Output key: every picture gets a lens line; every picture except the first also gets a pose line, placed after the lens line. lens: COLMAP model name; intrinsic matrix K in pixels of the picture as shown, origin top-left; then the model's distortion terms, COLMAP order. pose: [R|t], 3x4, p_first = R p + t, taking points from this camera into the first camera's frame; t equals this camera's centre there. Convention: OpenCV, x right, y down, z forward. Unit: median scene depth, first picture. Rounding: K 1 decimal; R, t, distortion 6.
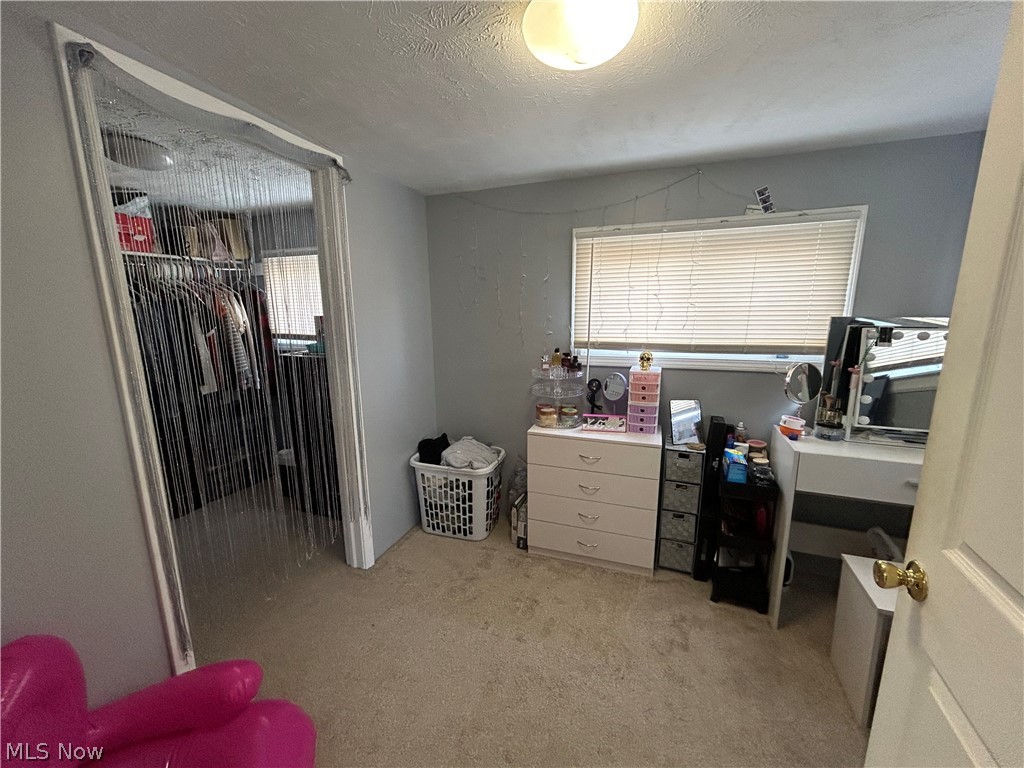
lens RADIAL K [[412.6, 0, 511.5], [0, 412.6, 380.4], [0, 0, 1]] dist [-0.000835, 0.000441]
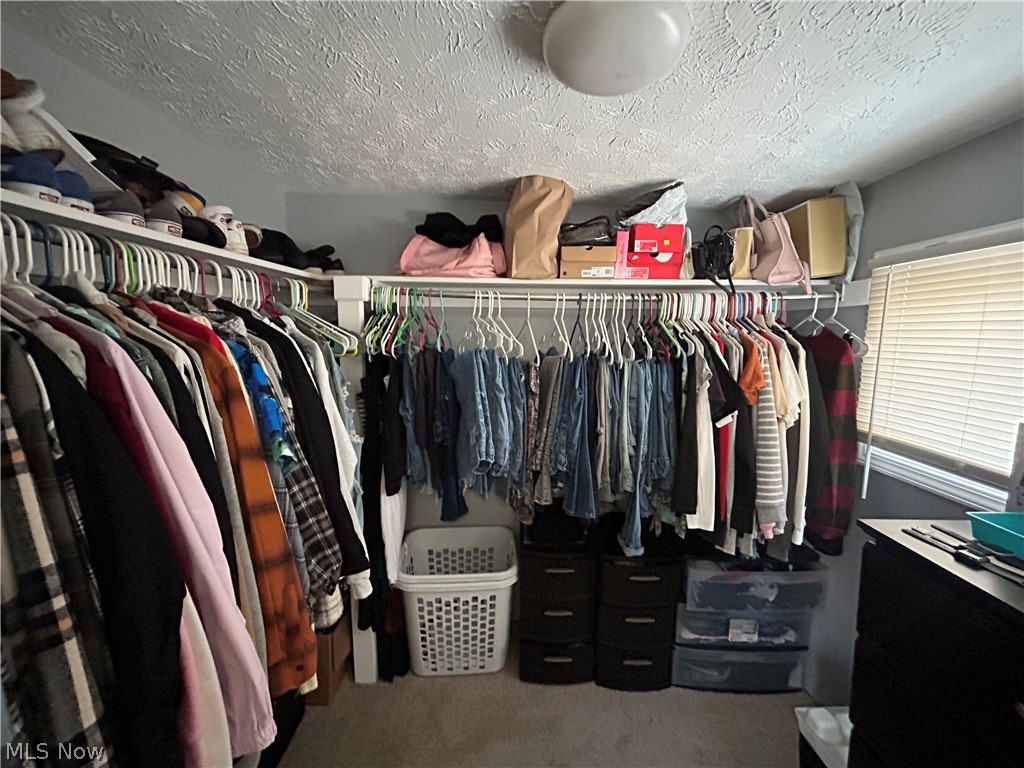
lens RADIAL K [[412.6, 0, 512.0], [0, 412.6, 380.8], [0, 0, 1]] dist [-0.000835, 0.000441]
pose [[0.325673, 0.118744, -0.937996, -0.312992], [-0.191203, 0.979856, 0.057658, -0.132754], [0.925948, 0.160570, 0.341816, 0.527079]]
